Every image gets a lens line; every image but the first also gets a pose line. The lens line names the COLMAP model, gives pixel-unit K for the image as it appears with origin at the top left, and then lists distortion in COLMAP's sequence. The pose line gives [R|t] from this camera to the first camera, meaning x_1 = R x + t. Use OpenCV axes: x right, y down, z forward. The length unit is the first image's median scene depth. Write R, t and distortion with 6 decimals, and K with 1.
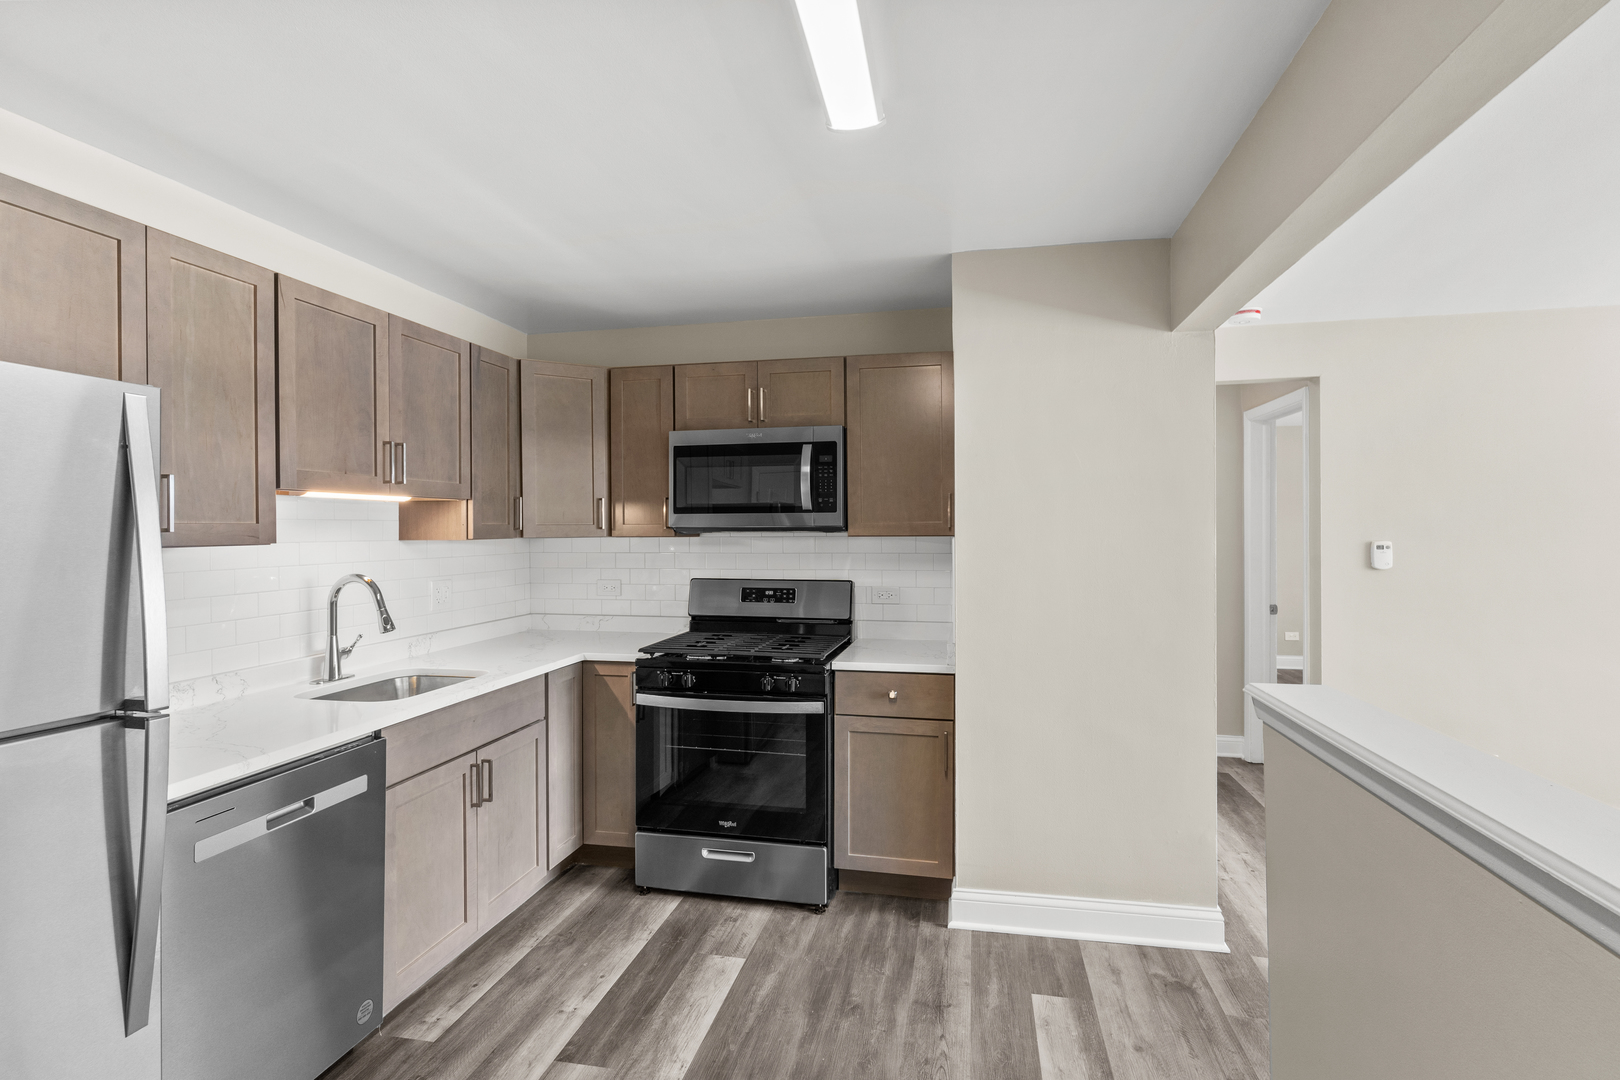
lens RADIAL K [[785.2, 0, 812.3], [0, 785.2, 531.5], [0, 0, 1]] dist [-0.002475, -0.000189]
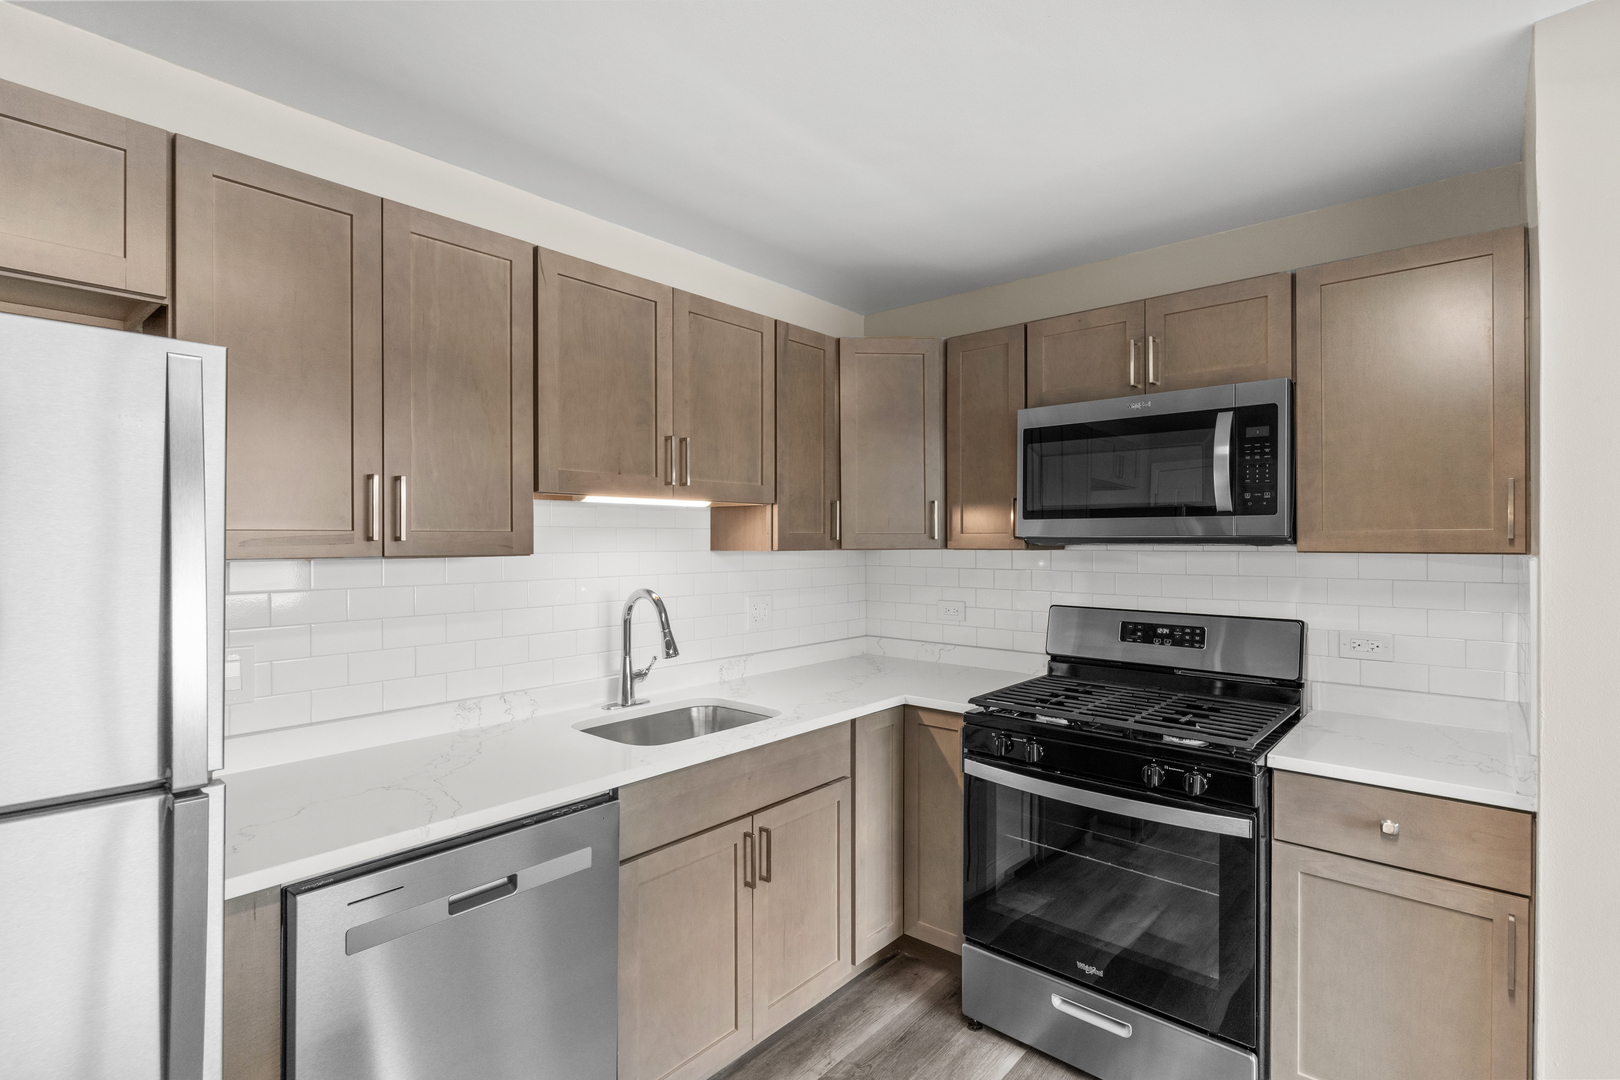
lens RADIAL K [[770.9, 0, 811.1], [0, 770.9, 541.2], [0, 0, 1]] dist [0.000076, -0.000169]
pose [[0.875488, 0.004855, -0.483216, 0.002630], [-0.005165, 0.999986, 0.000689, -0.001251], [0.483213, 0.001893, 0.875501, 0.297407]]
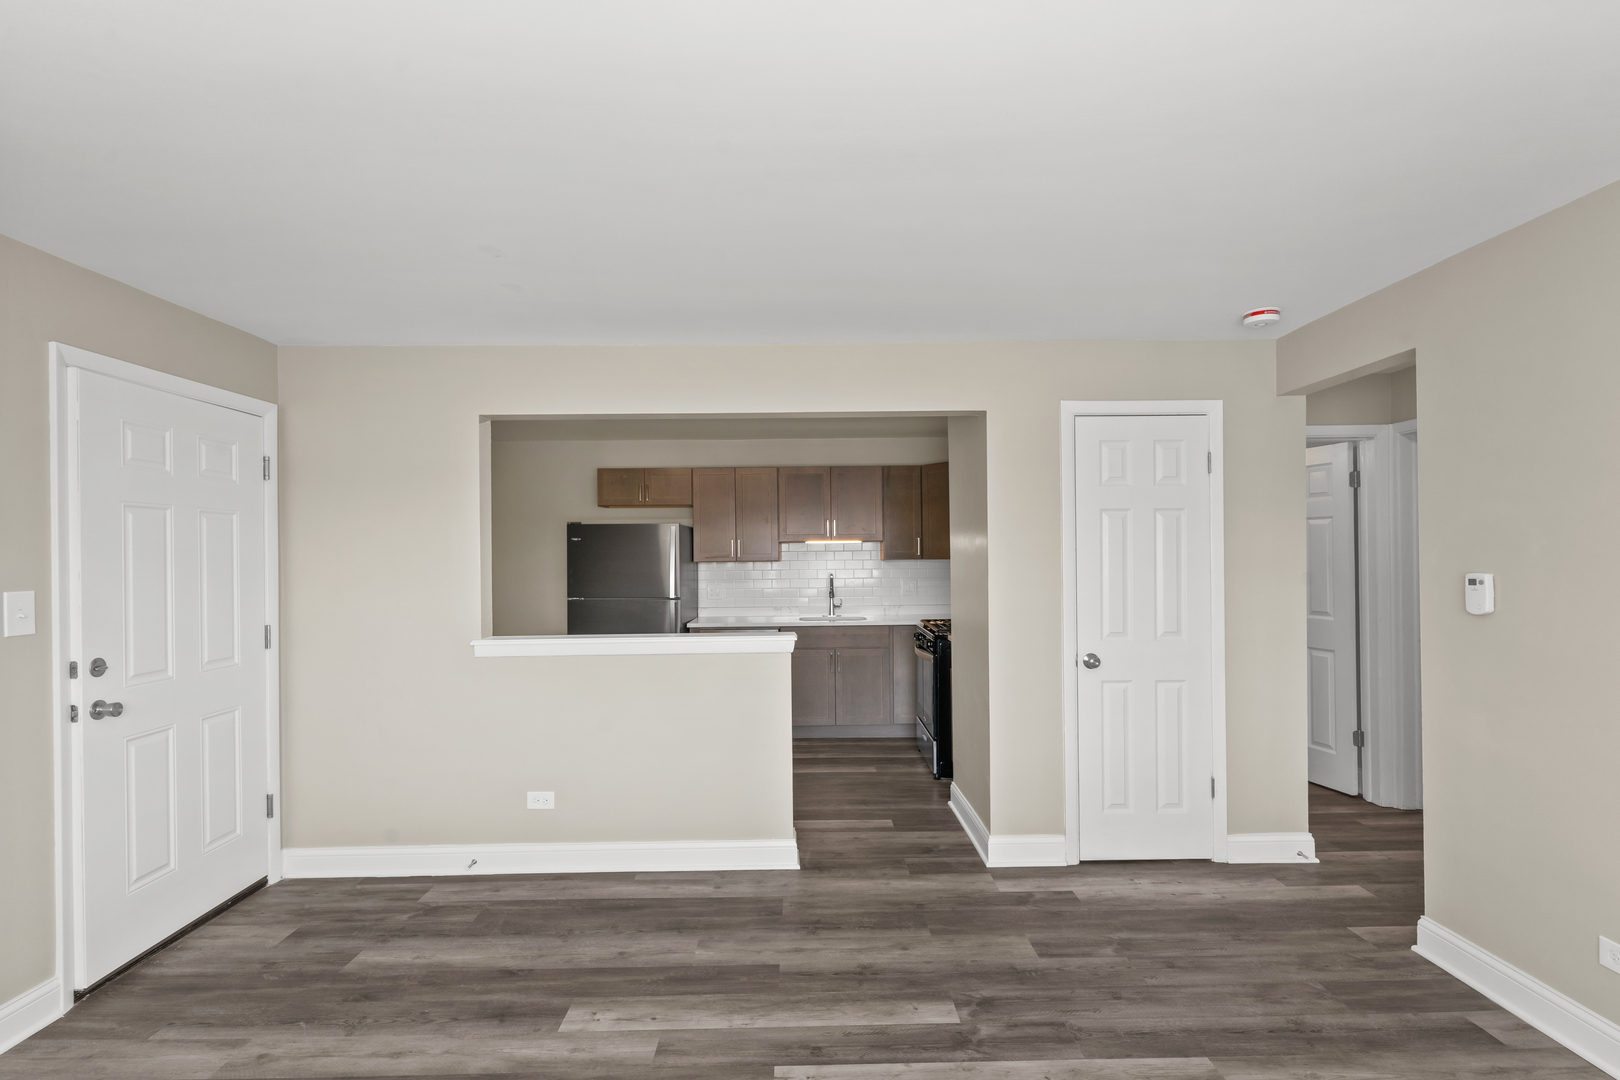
lens RADIAL K [[774.8, 0, 814.6], [0, 774.8, 555.0], [0, 0, 1]] dist [0.000707, 0.000153]
pose [[0.222796, 0.002609, -0.974862, 1.602274], [0.003874, 0.999986, 0.003562, -0.010623], [0.974857, -0.004570, 0.222782, 0.368133]]
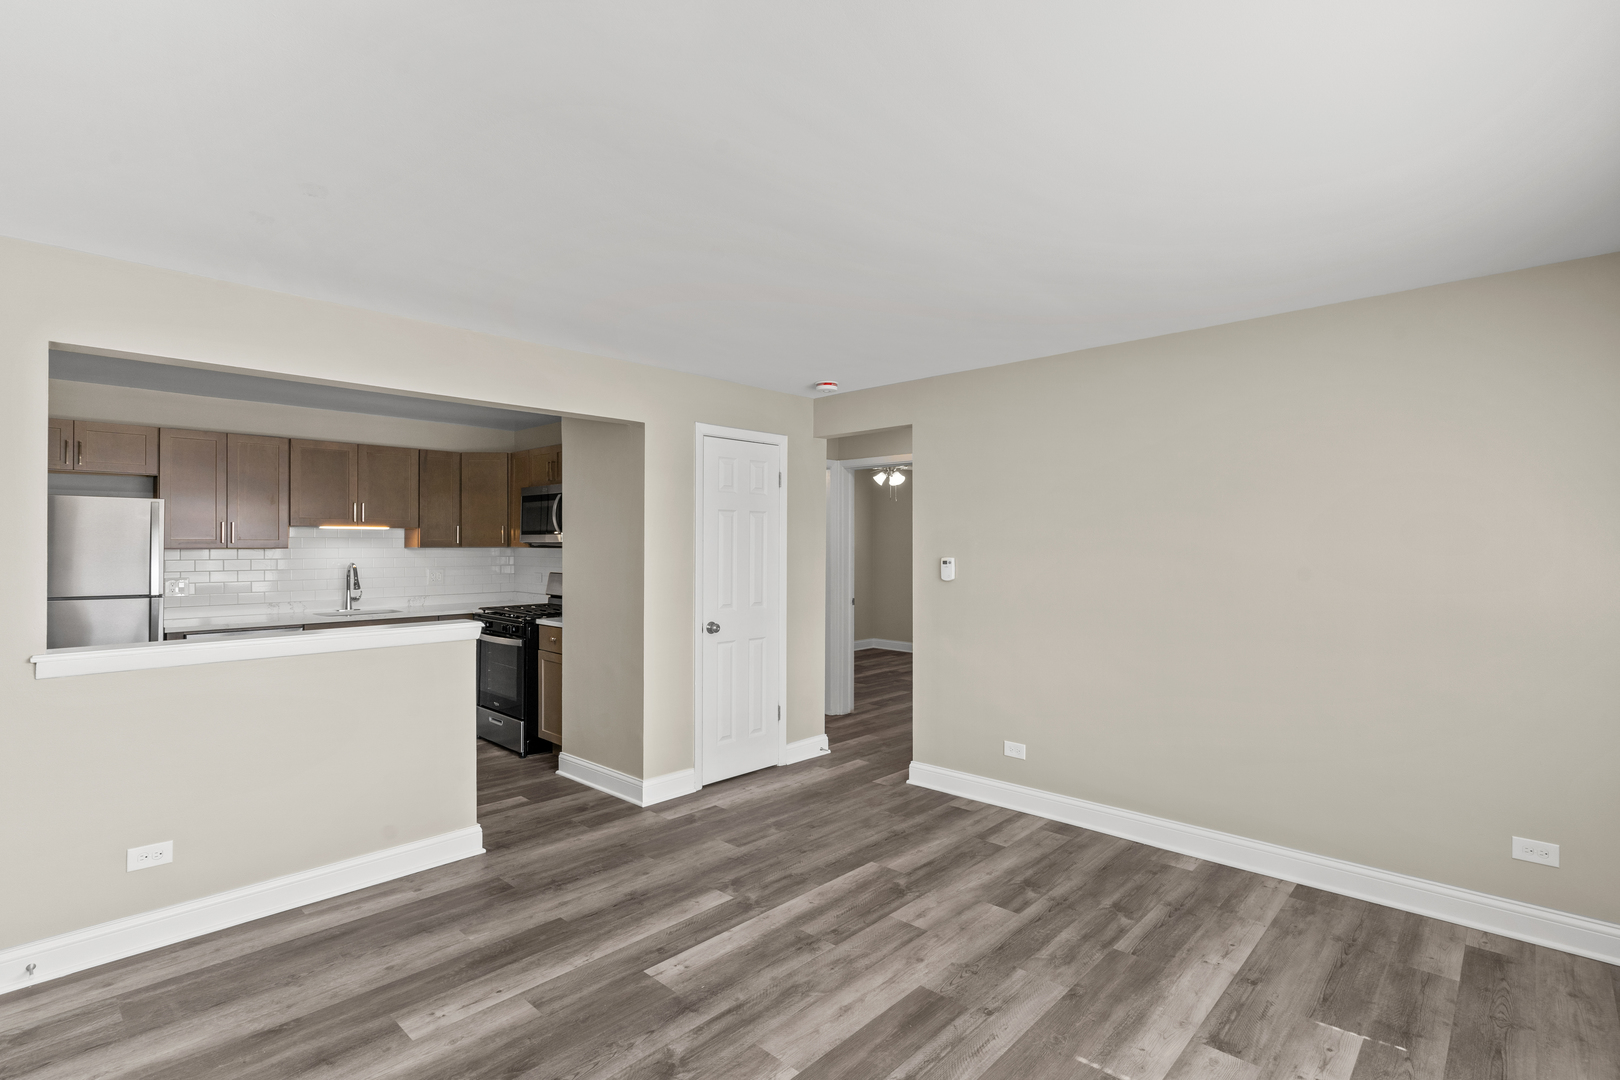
lens RADIAL K [[770.9, 0, 811.1], [0, 770.9, 541.2], [0, 0, 1]] dist [0.000076, -0.000169]
pose [[0.855438, 0.005880, -0.517872, 1.487332], [-0.009591, 0.999944, -0.004489, -0.007315], [0.517817, 0.008807, 0.855446, -0.168892]]
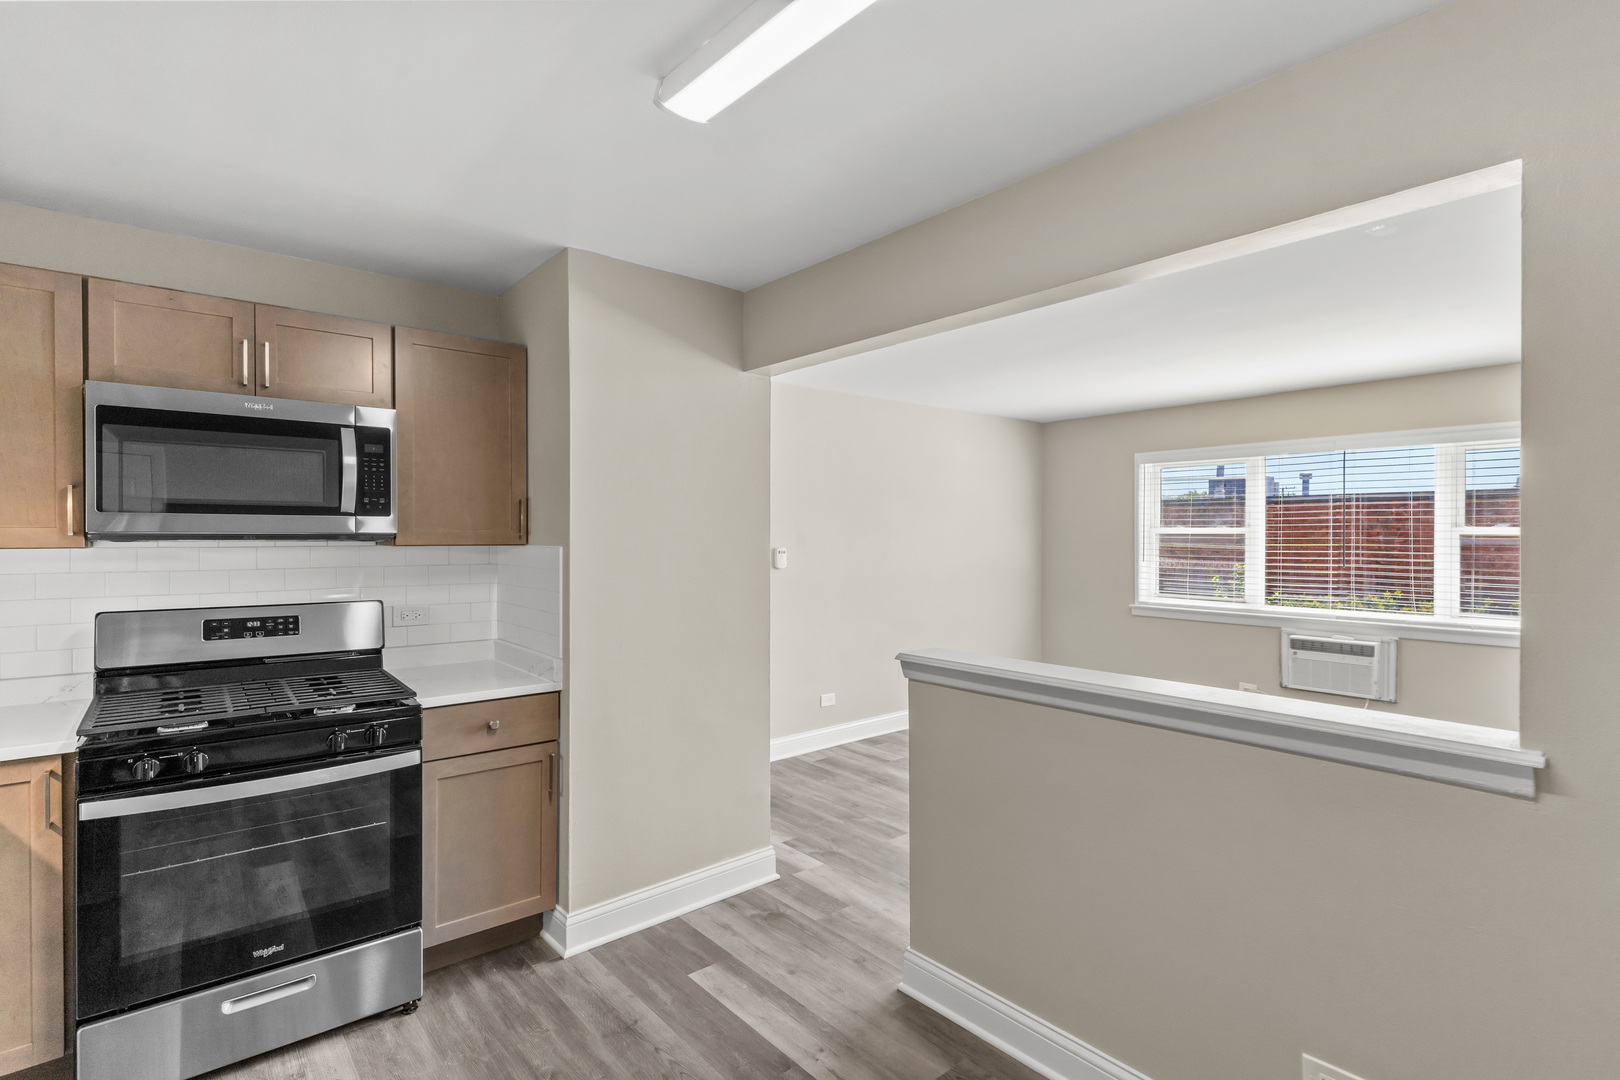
lens RADIAL K [[770.9, 0, 811.1], [0, 770.9, 541.2], [0, 0, 1]] dist [0.000076, -0.000169]
pose [[0.613531, -0.000237, 0.789670, -0.365744], [-0.001385, 0.999998, 0.001376, -0.000476], [-0.789669, -0.001938, 0.613530, 0.187909]]
